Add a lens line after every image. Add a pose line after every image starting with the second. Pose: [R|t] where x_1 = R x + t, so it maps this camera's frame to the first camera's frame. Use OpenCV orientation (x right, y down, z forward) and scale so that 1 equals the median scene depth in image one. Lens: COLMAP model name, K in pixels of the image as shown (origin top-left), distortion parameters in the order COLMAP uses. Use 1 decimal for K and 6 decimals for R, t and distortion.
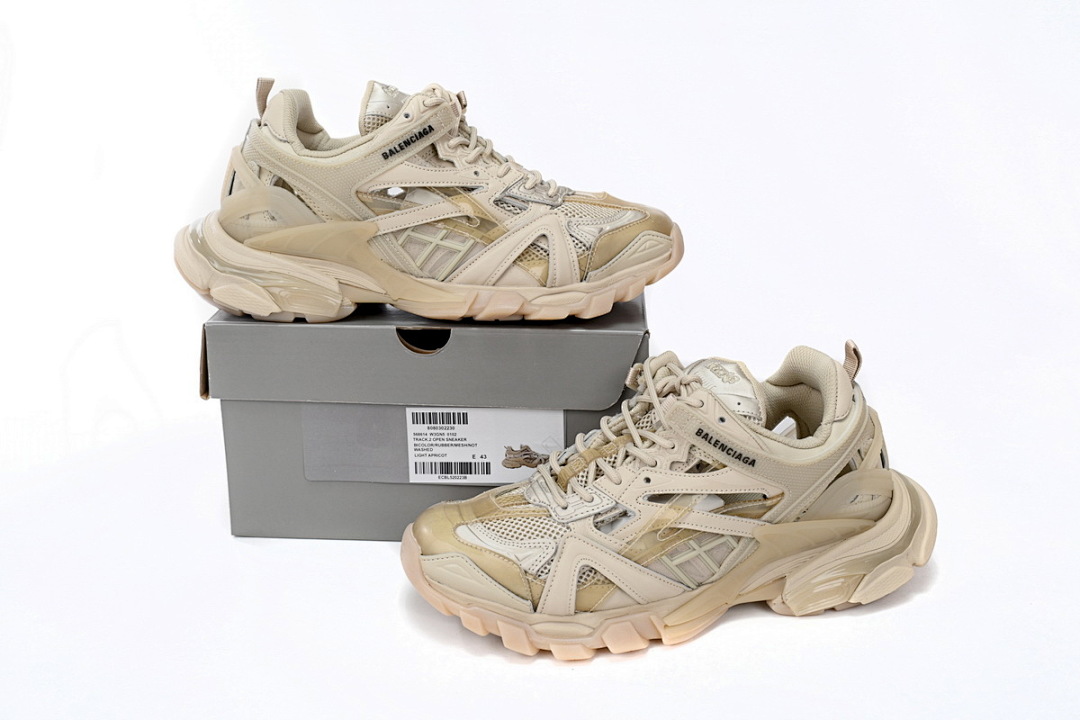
lens RADIAL K [[1227.8, 0, 531.3], [0, 1227.8, 357.2], [0, 0, 1]] dist [-0.080675, 0.000000]
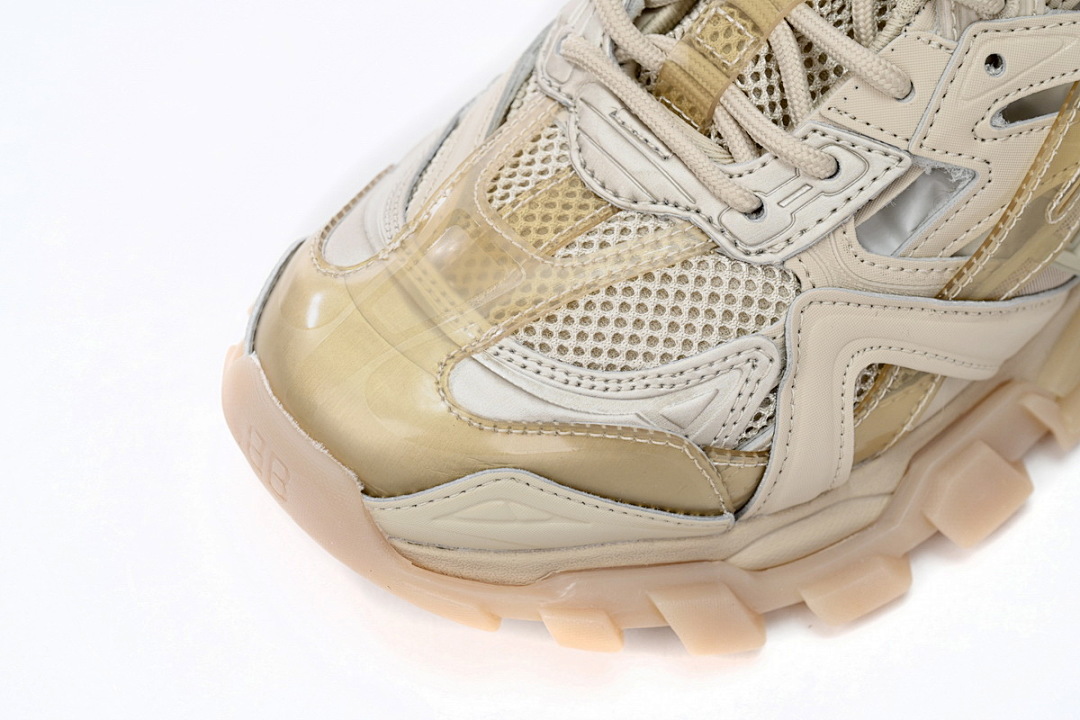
lens RADIAL K [[2355.4, 0, 541.4], [0, 2355.4, 355.9], [0, 0, 1]] dist [-0.000588, 0.000000]
pose [[0.903797, -0.359610, 0.232018, -0.176898], [0.154661, 0.779961, 0.606417, -0.224996], [-0.399038, -0.512193, 0.760544, 0.547768]]
